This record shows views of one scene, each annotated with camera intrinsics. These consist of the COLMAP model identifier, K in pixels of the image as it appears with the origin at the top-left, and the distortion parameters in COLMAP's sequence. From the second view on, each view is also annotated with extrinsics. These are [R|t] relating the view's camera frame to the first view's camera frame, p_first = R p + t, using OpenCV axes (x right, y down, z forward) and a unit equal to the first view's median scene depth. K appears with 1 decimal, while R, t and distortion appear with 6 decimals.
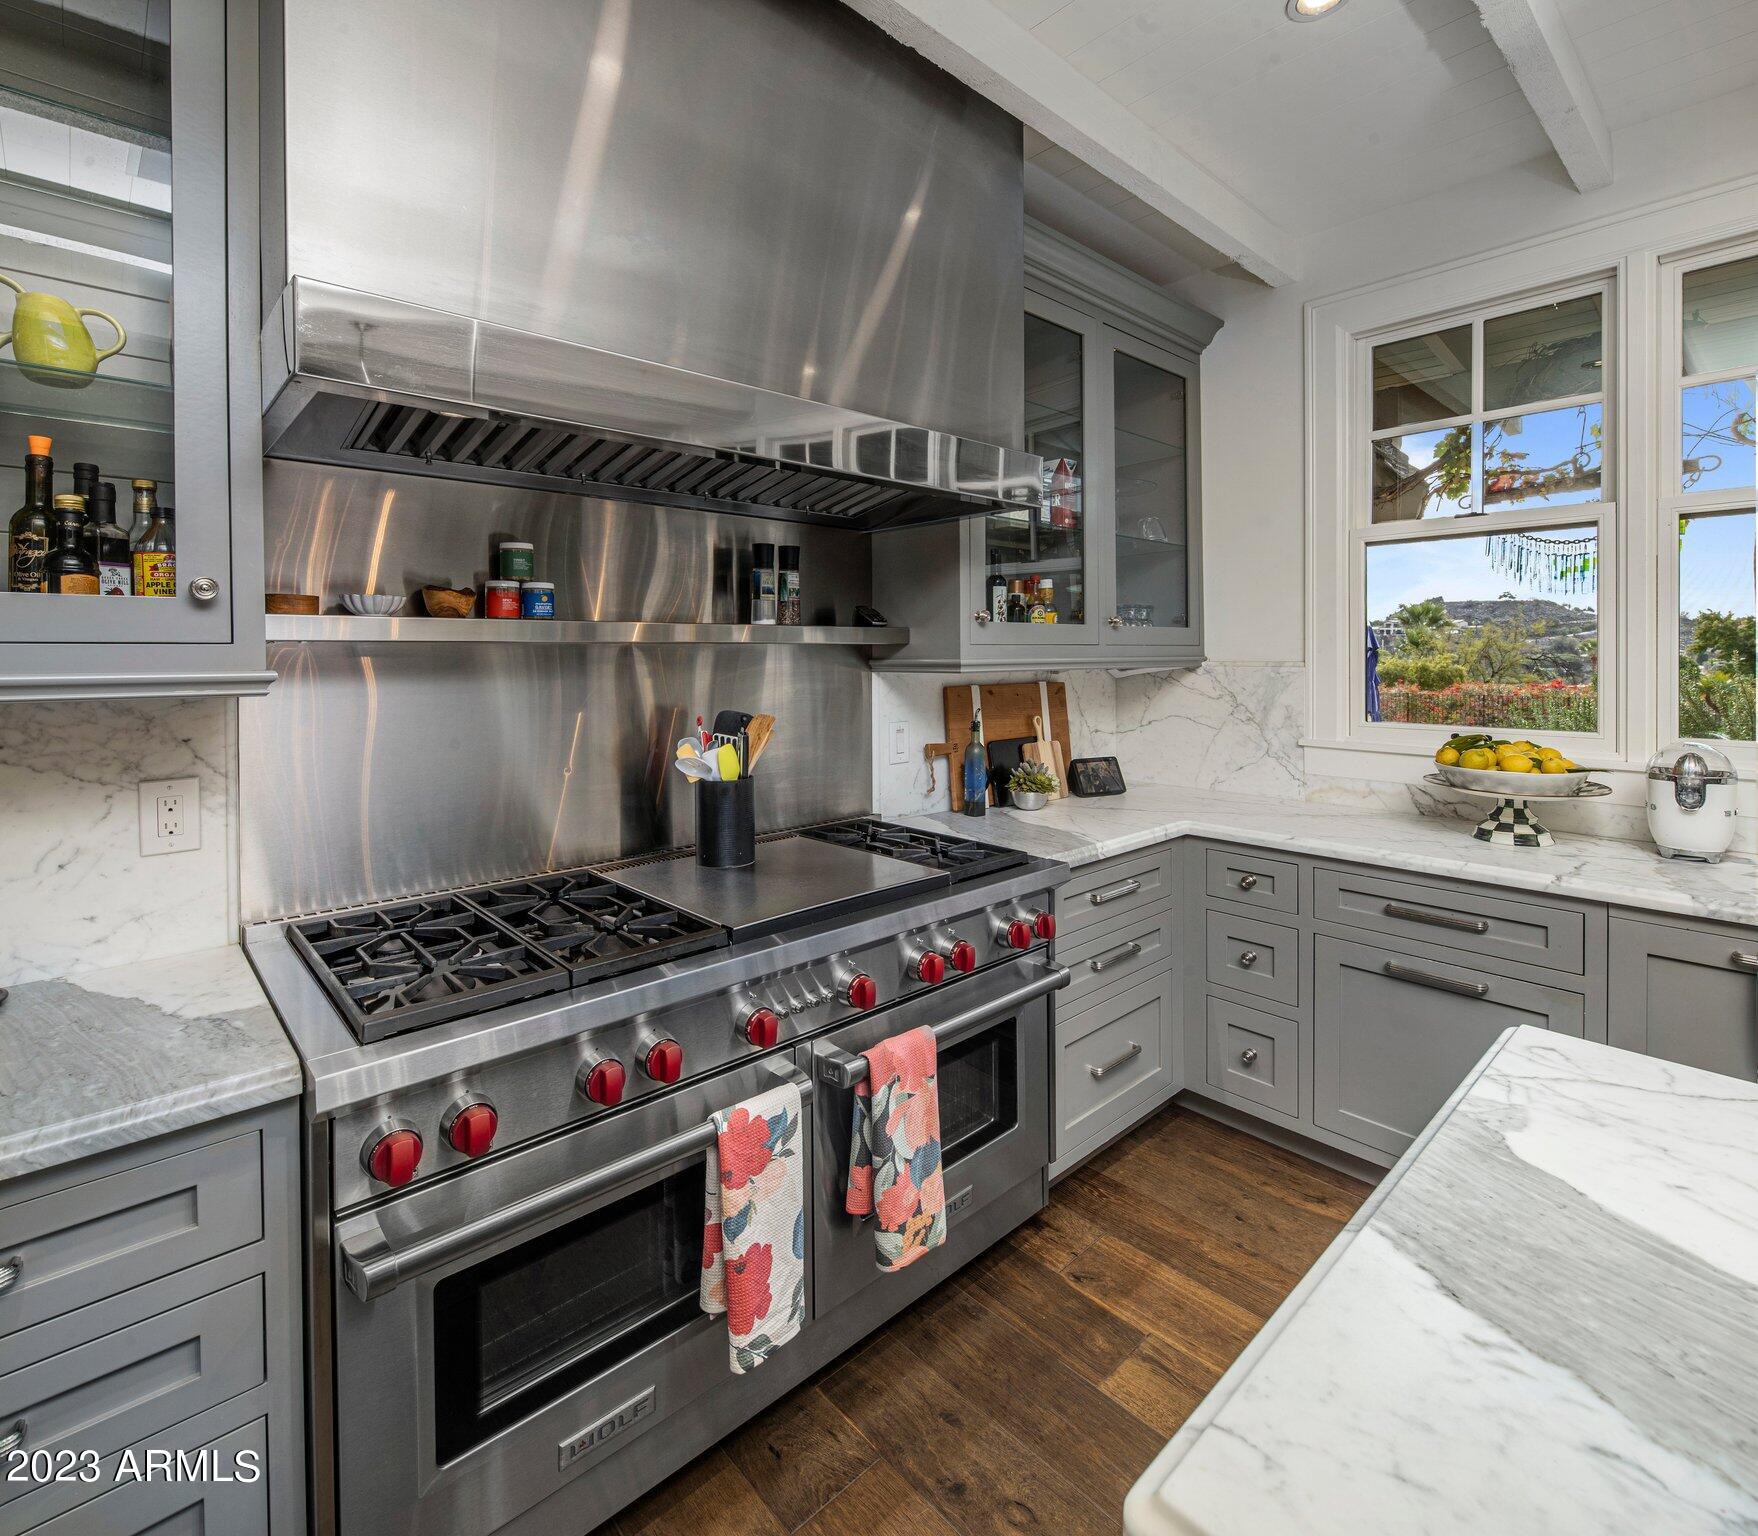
lens RADIAL K [[858.2, 0, 866.6], [0, 858.2, 657.3], [0, 0, 1]] dist [-0.001328, -0.003547]
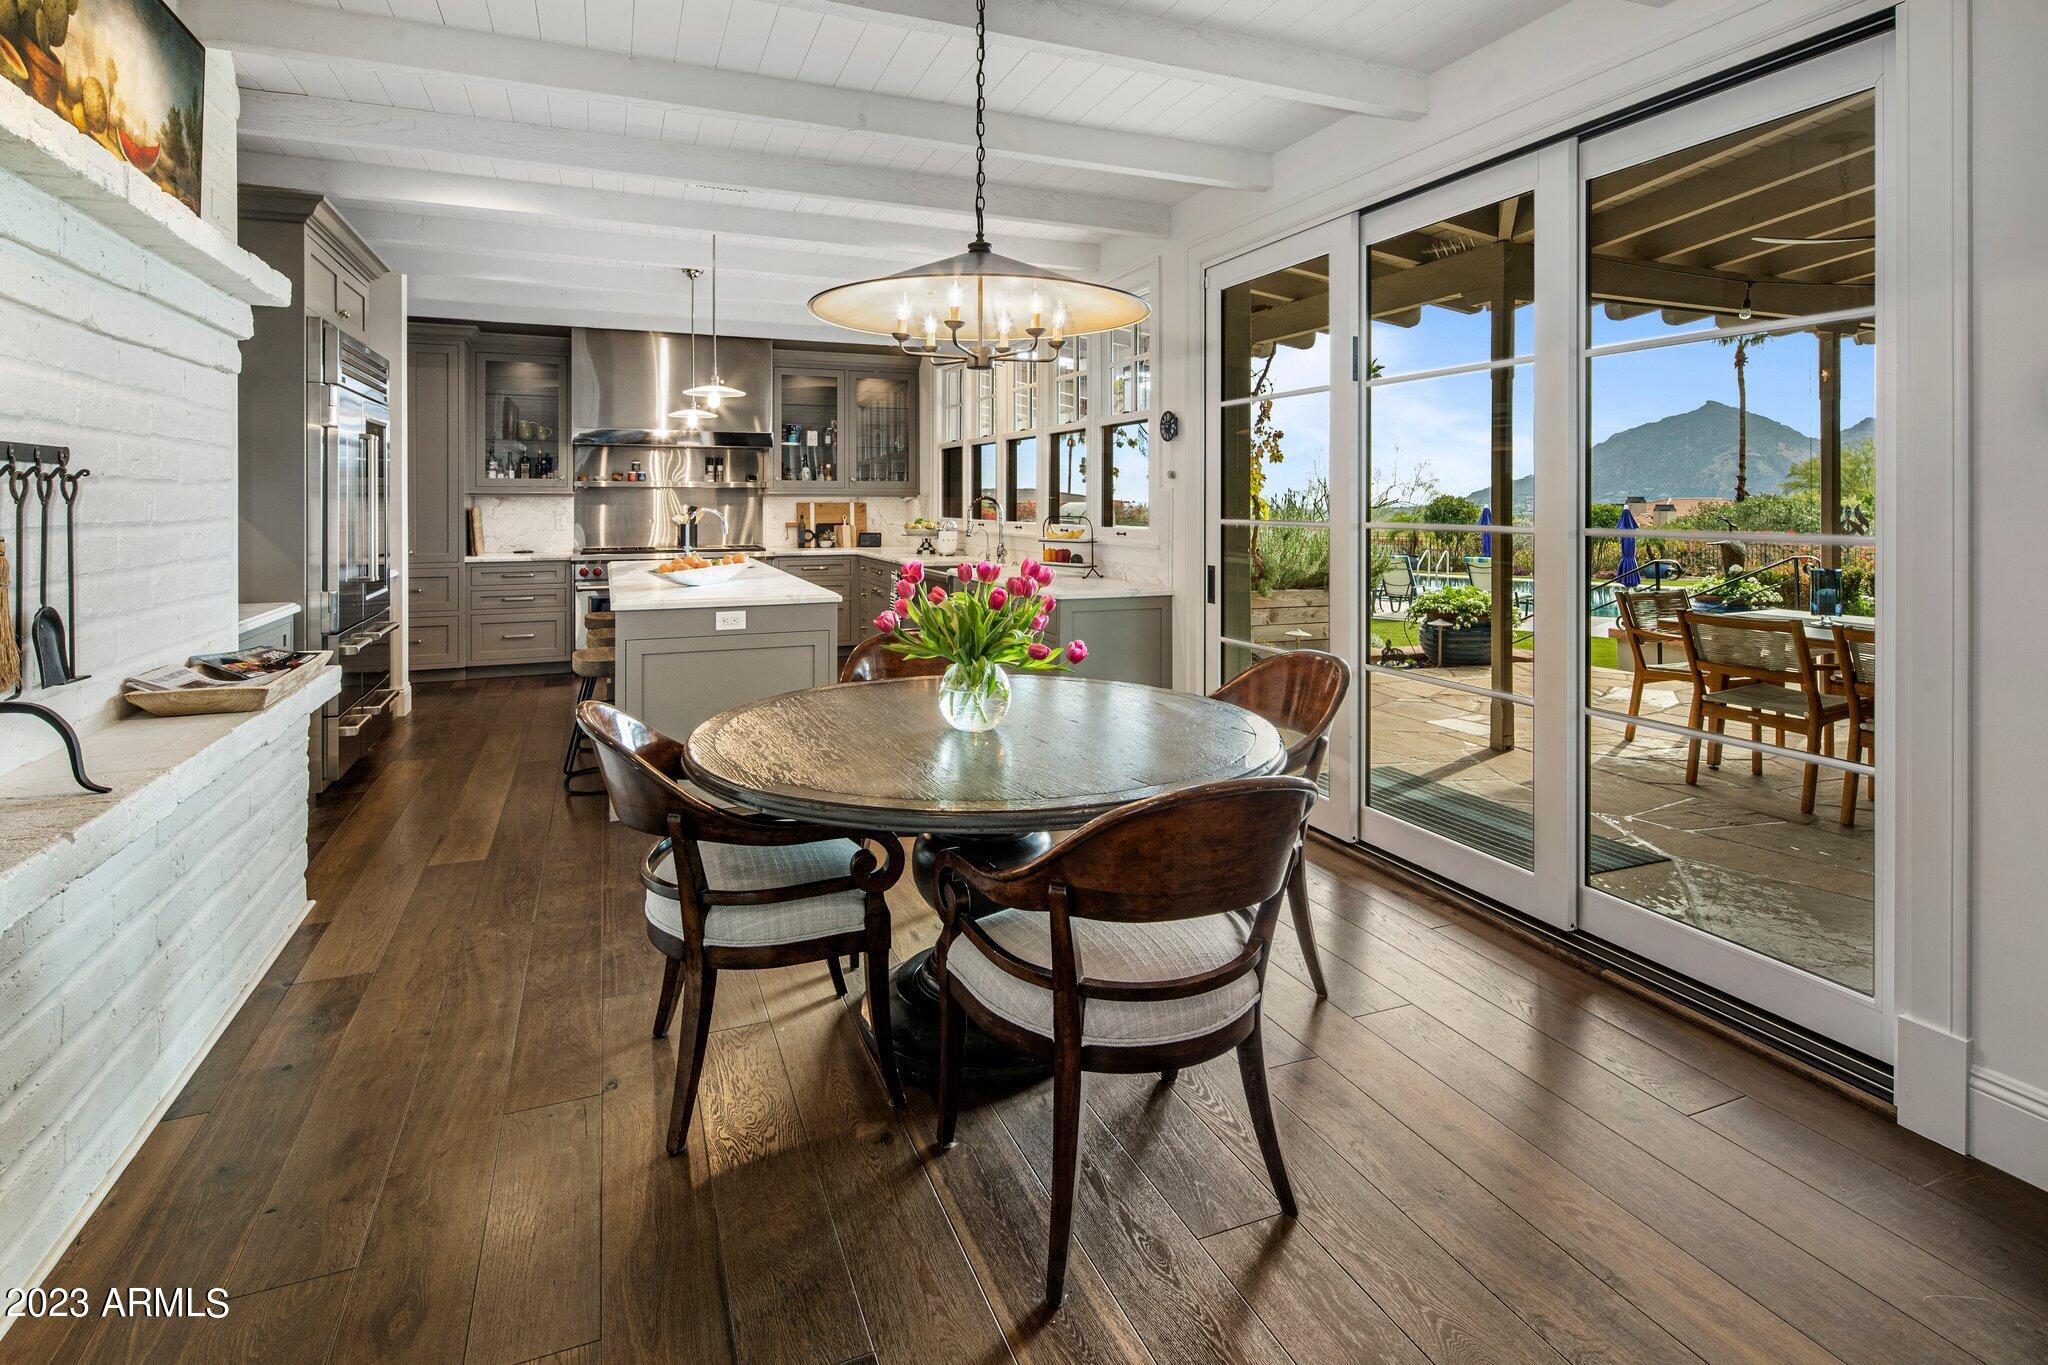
lens RADIAL K [[1012.2, 0, 1029.5], [0, 1012.2, 502.2], [0, 0, 1]] dist [-0.002925, -0.002594]
pose [[0.942152, 0.008083, -0.335089, 2.840050], [-0.007727, 0.999967, 0.002396, 0.027321], [0.335098, 0.000332, 0.942183, -2.766016]]
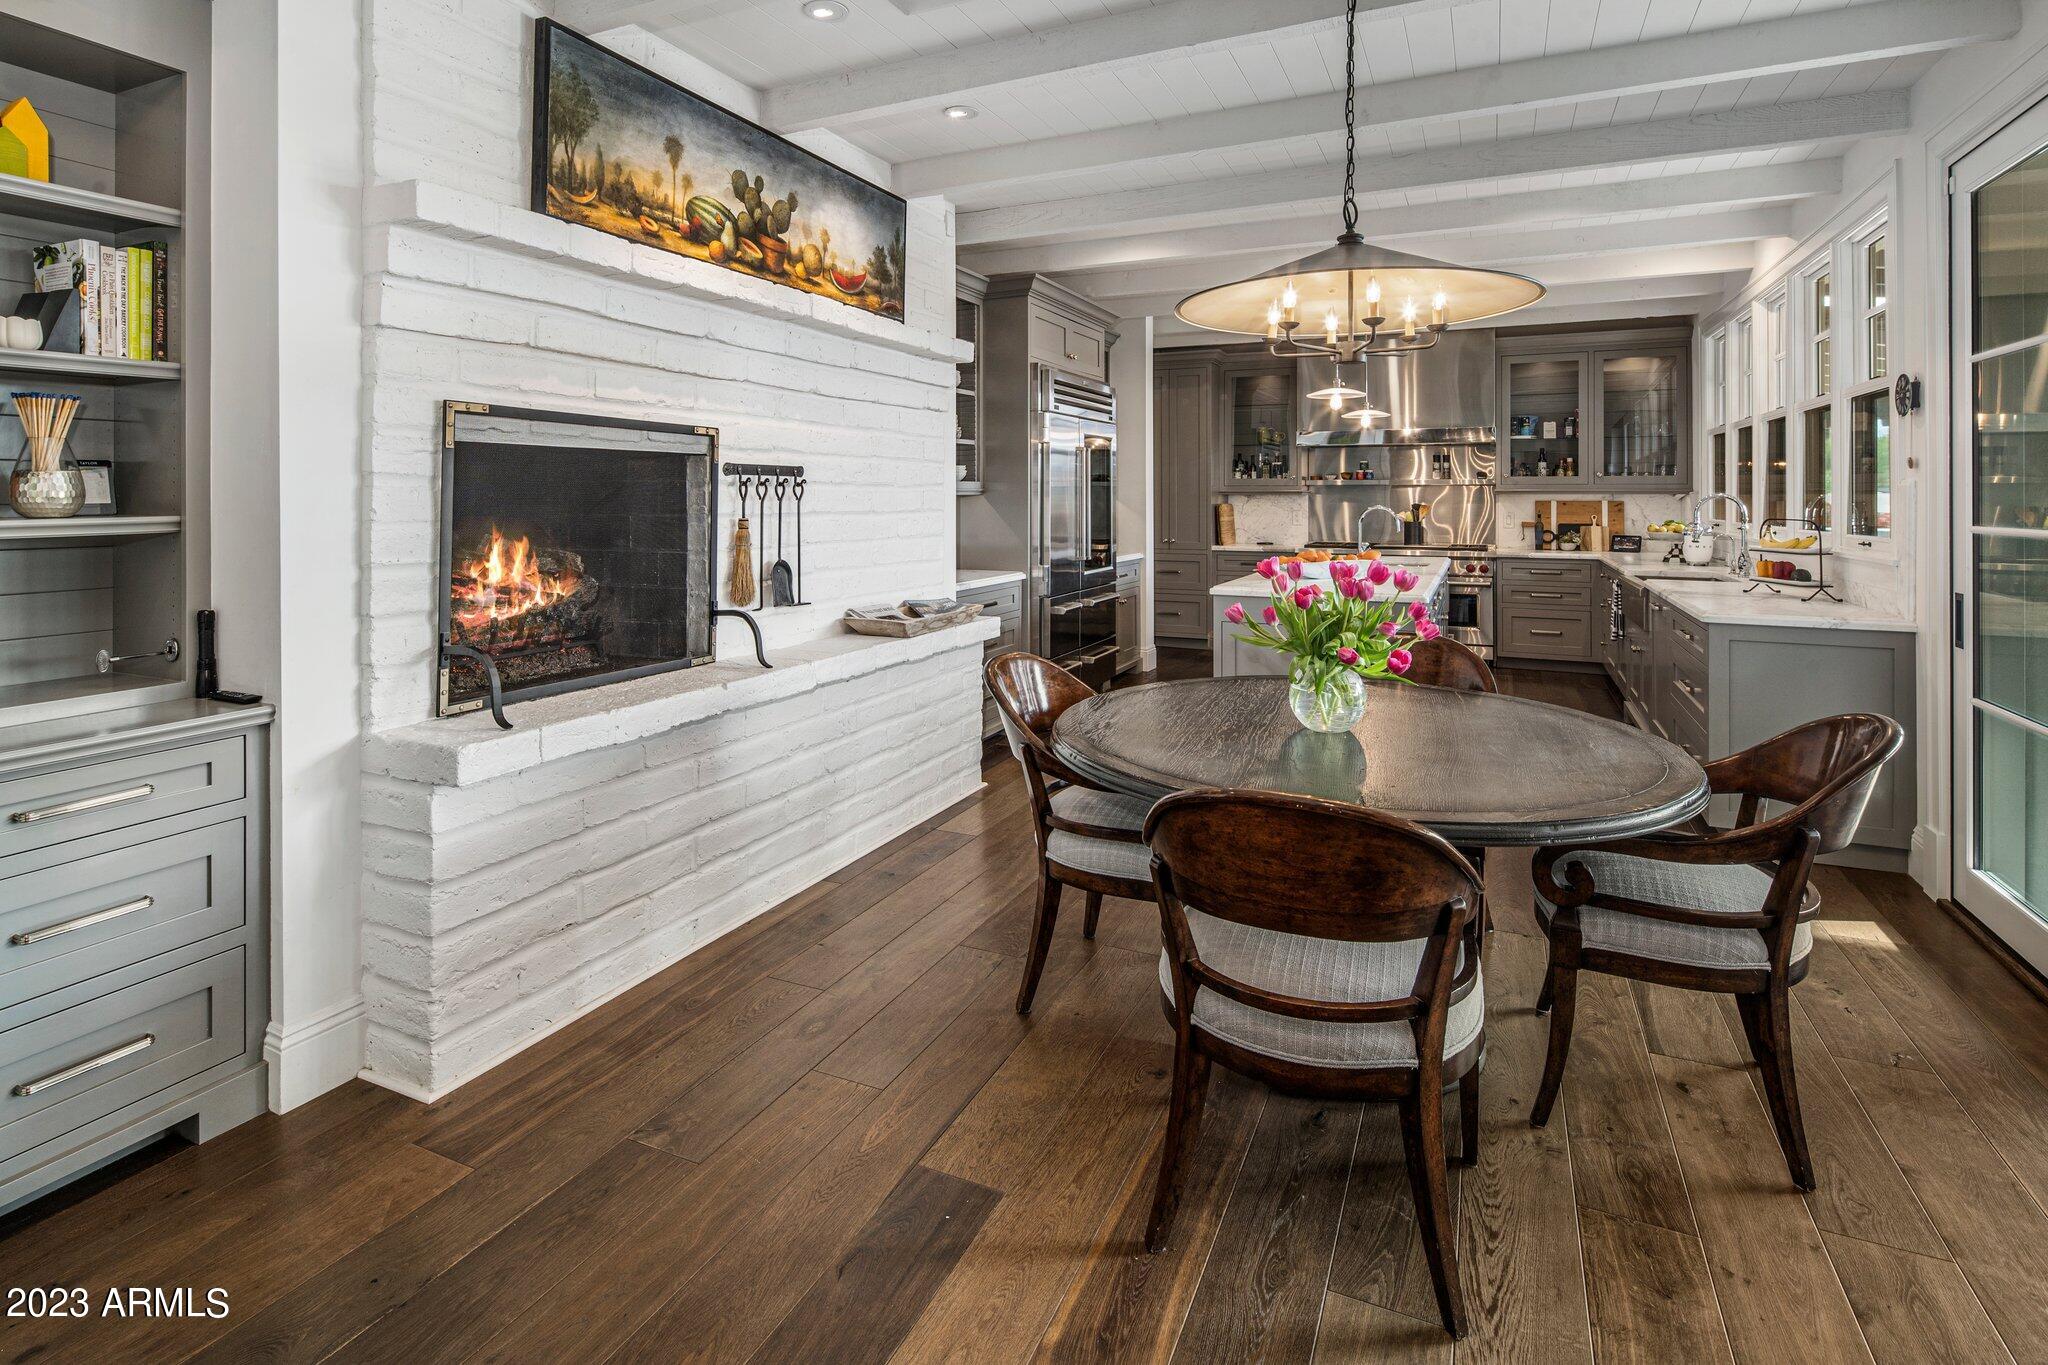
lens RADIAL K [[1012.2, 0, 1013.3], [0, 1012.2, 493.7], [0, 0, 1]] dist [-0.002925, -0.002594]
pose [[0.382486, 0.004465, -0.923950, 3.410362], [-0.005312, 0.999982, 0.002633, 0.020623], [0.923946, 0.003901, 0.382503, -2.396809]]
